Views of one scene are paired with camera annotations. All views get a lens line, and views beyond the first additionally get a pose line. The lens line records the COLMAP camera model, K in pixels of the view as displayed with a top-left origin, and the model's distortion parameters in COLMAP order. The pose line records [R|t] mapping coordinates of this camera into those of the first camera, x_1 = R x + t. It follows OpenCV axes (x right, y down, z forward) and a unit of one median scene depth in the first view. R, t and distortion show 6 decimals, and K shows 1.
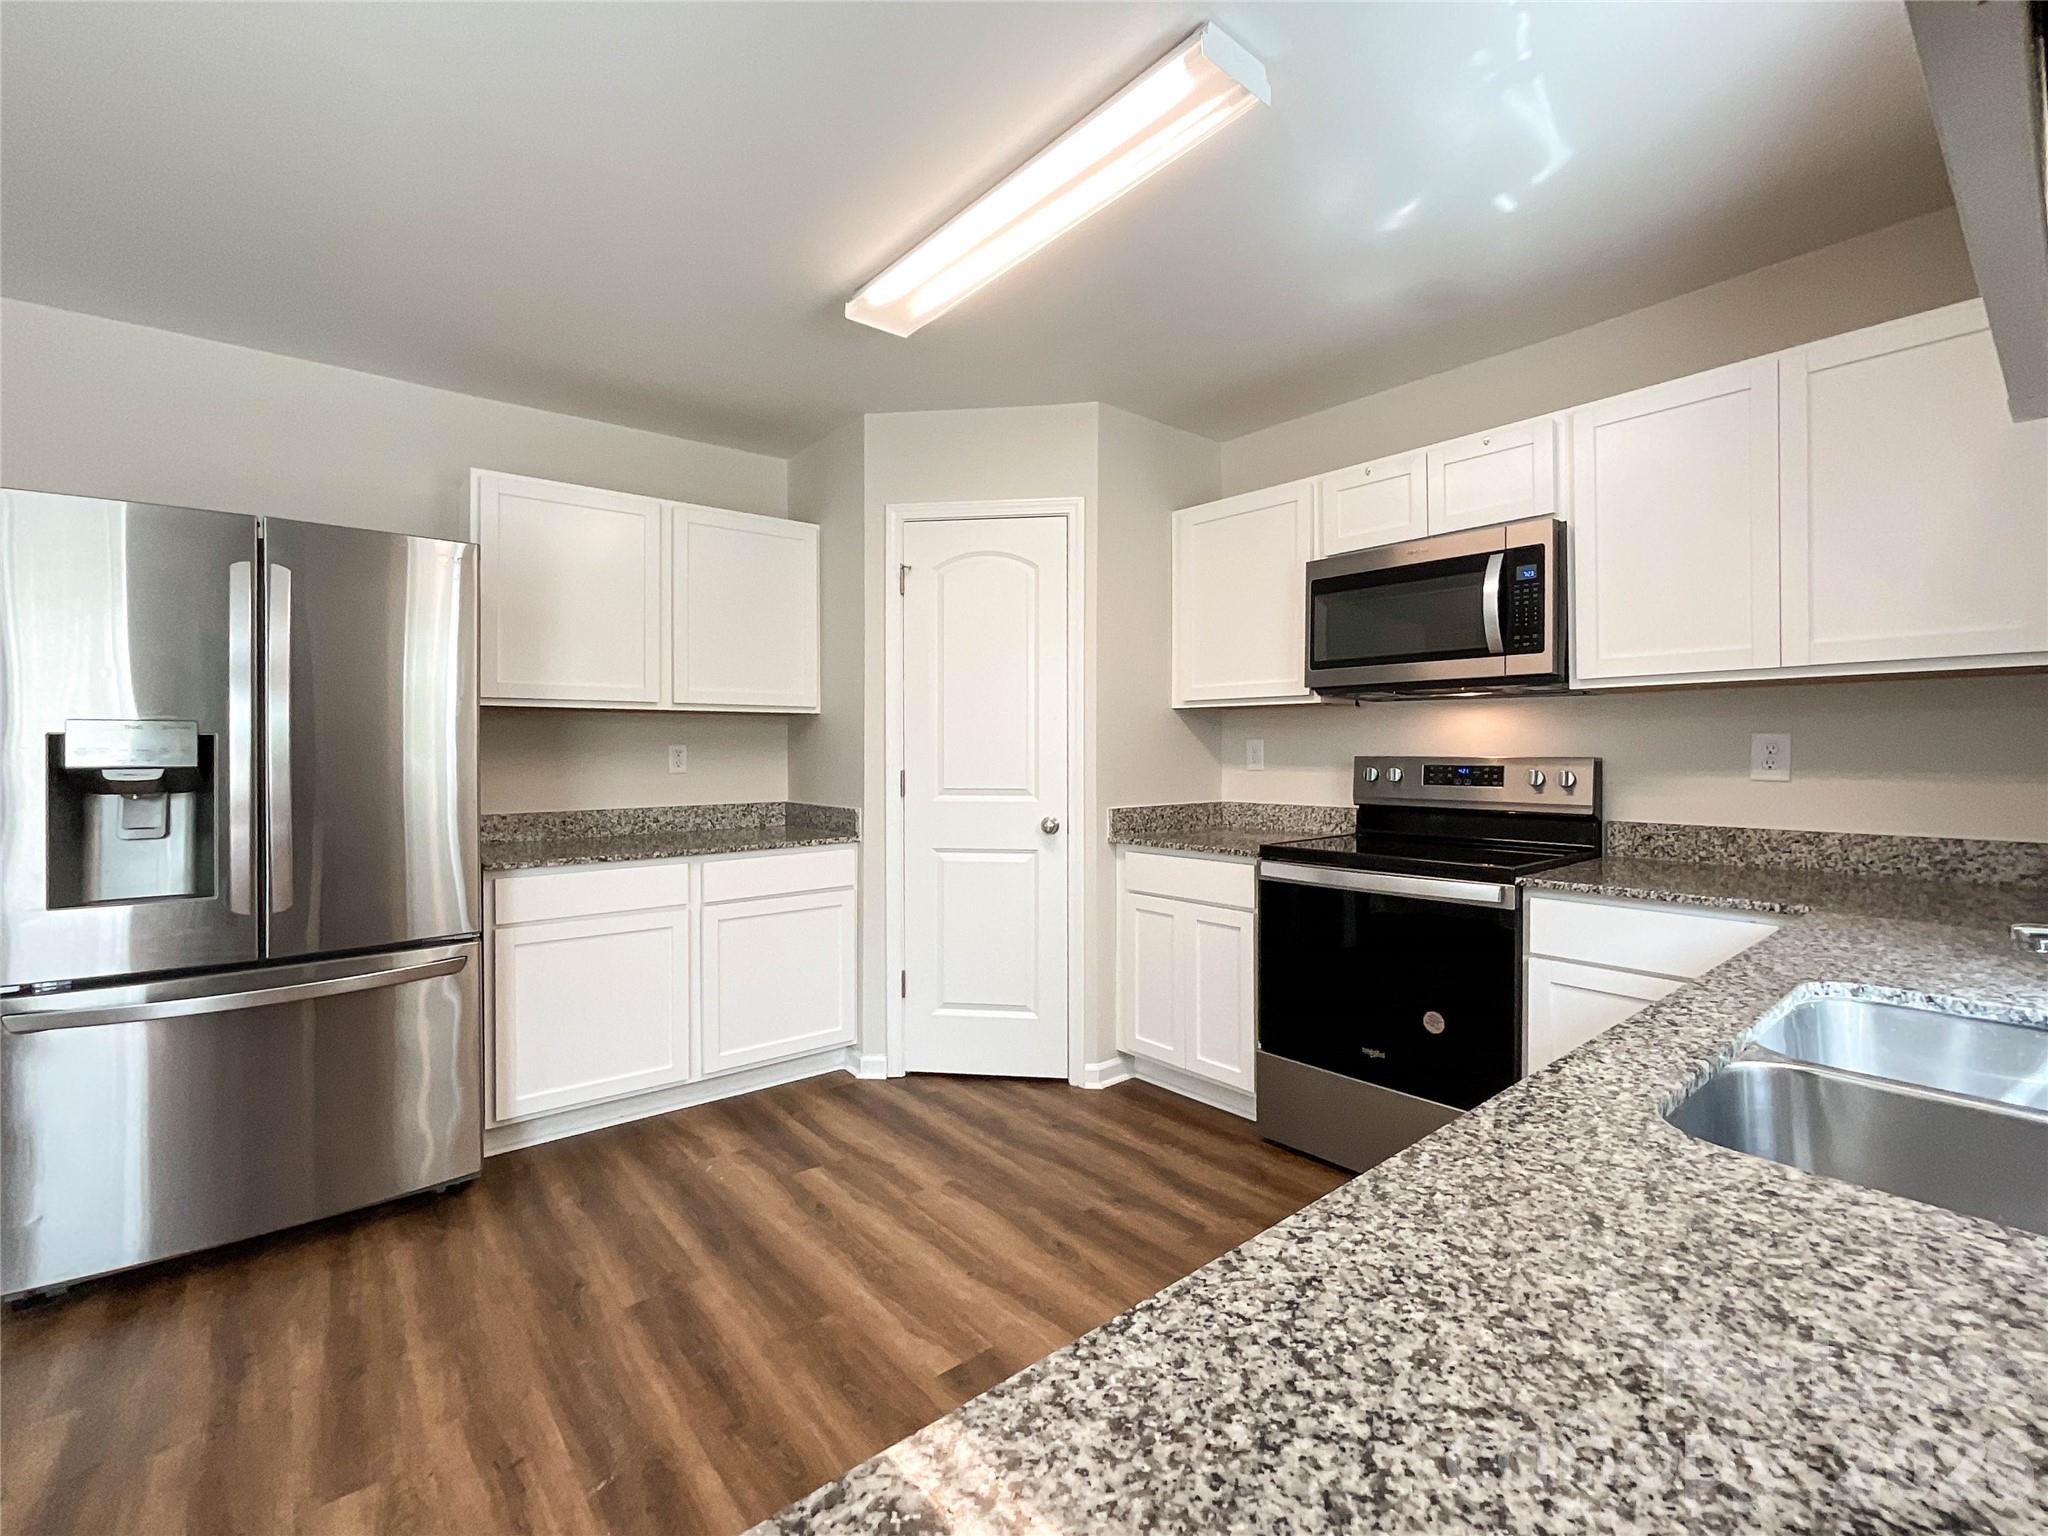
lens RADIAL K [[895.7, 0, 1022.2], [0, 895.7, 748.8], [0, 0, 1]] dist [0.000326, -0.000020]
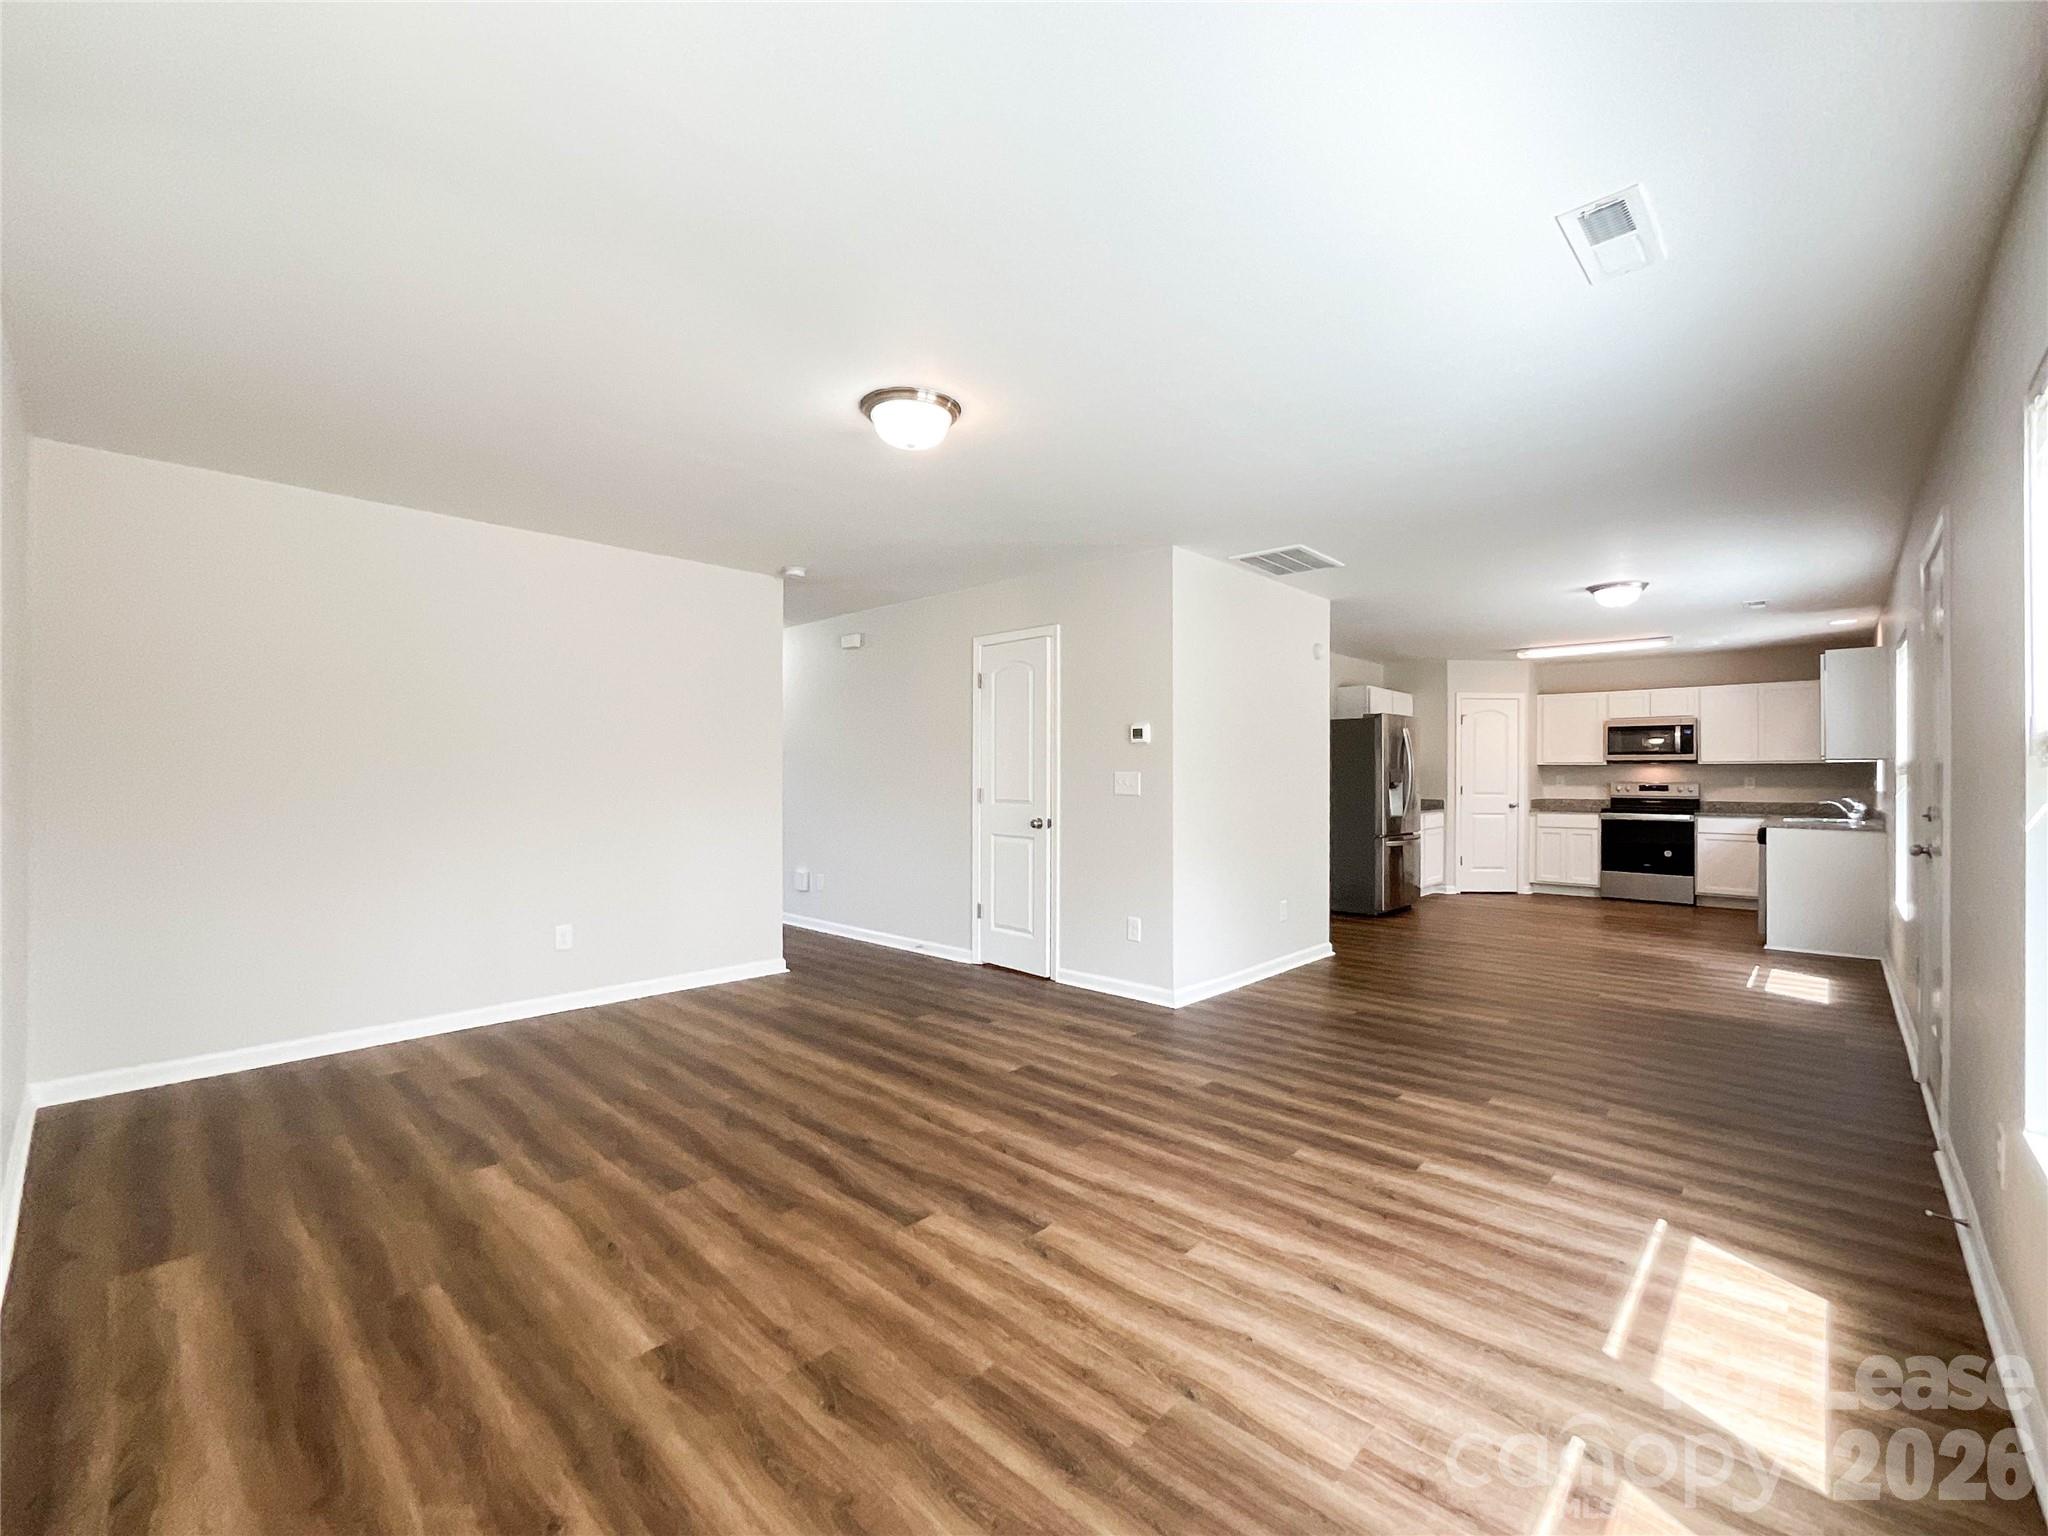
lens RADIAL K [[856.9, 0, 1024.1], [0, 856.9, 779.5], [0, 0, 1]] dist [-0.014711, -0.000070]
pose [[0.989254, 0.009585, 0.145893, -2.312177], [-0.010756, 0.999916, 0.007241, 0.000502], [-0.145811, -0.008733, 0.989274, -1.790866]]
